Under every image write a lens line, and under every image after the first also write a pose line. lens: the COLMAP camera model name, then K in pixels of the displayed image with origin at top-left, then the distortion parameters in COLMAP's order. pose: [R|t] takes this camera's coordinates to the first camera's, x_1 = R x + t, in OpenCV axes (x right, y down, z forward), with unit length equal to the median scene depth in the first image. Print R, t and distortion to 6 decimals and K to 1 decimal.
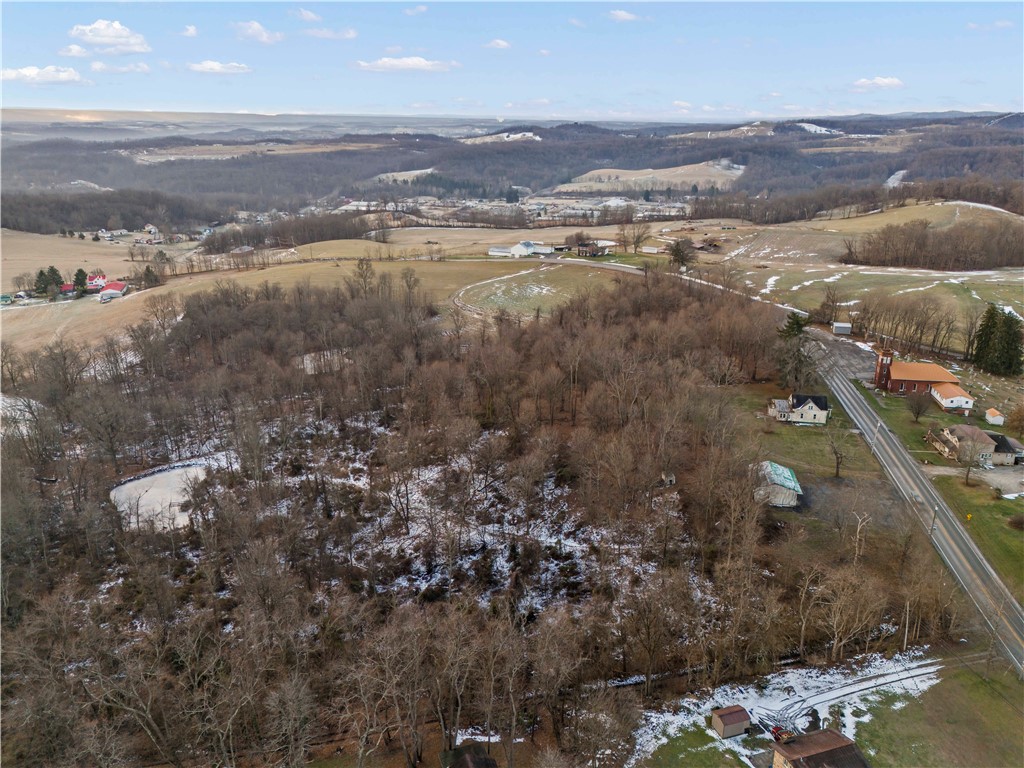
lens RADIAL K [[771.1, 0, 512.0], [0, 771.1, 384.0], [0, 0, 1]] dist [0.080255, -0.086968]
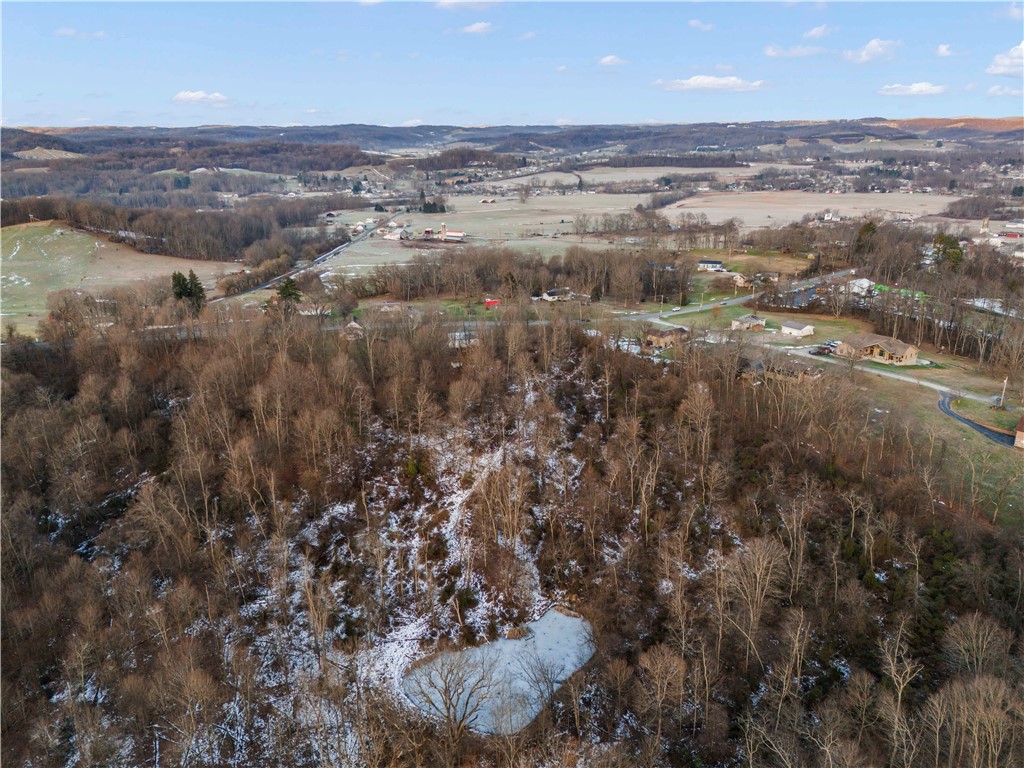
lens RADIAL K [[771.1, 0, 512.0], [0, 771.1, 384.0], [0, 0, 1]] dist [0.080255, -0.086968]
pose [[-0.378544, -0.283652, 0.881048, -1.014223], [0.289945, 0.867634, 0.403909, -0.361531], [-0.878997, 0.408353, -0.246194, 1.105647]]
